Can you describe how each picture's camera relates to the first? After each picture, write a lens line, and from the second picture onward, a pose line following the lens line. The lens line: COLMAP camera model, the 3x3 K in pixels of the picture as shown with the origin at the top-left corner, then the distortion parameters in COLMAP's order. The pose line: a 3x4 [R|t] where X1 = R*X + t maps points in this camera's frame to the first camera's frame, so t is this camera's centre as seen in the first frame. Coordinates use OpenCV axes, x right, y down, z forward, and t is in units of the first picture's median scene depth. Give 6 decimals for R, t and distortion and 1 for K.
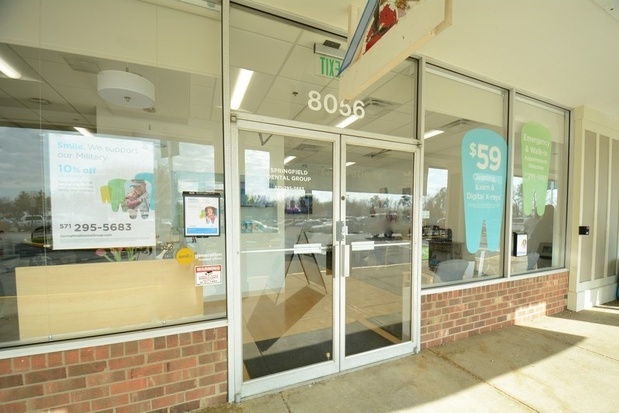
lens RADIAL K [[267.6, 0, 310.9], [0, 267.6, 228.0], [0, 0, 1]] dist [-0.001231, -0.009468]
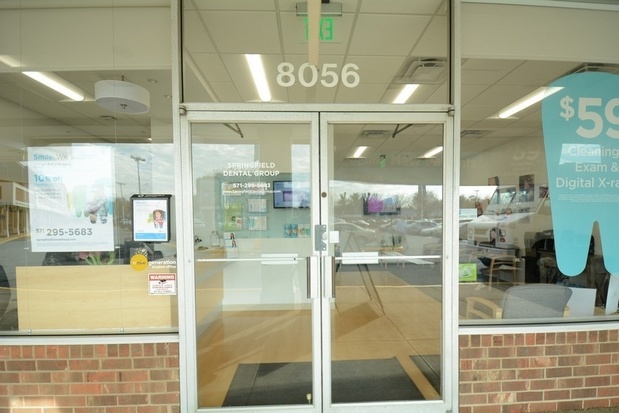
lens RADIAL K [[304.9, 0, 311.7], [0, 304.9, 227.5], [0, 0, 1]] dist [-0.013410, -0.001780]
pose [[0.930682, 0.000151, -0.365829, 0.475604], [-0.004460, 0.999930, -0.010933, -0.009940], [0.365802, 0.011807, 0.930618, 0.212452]]
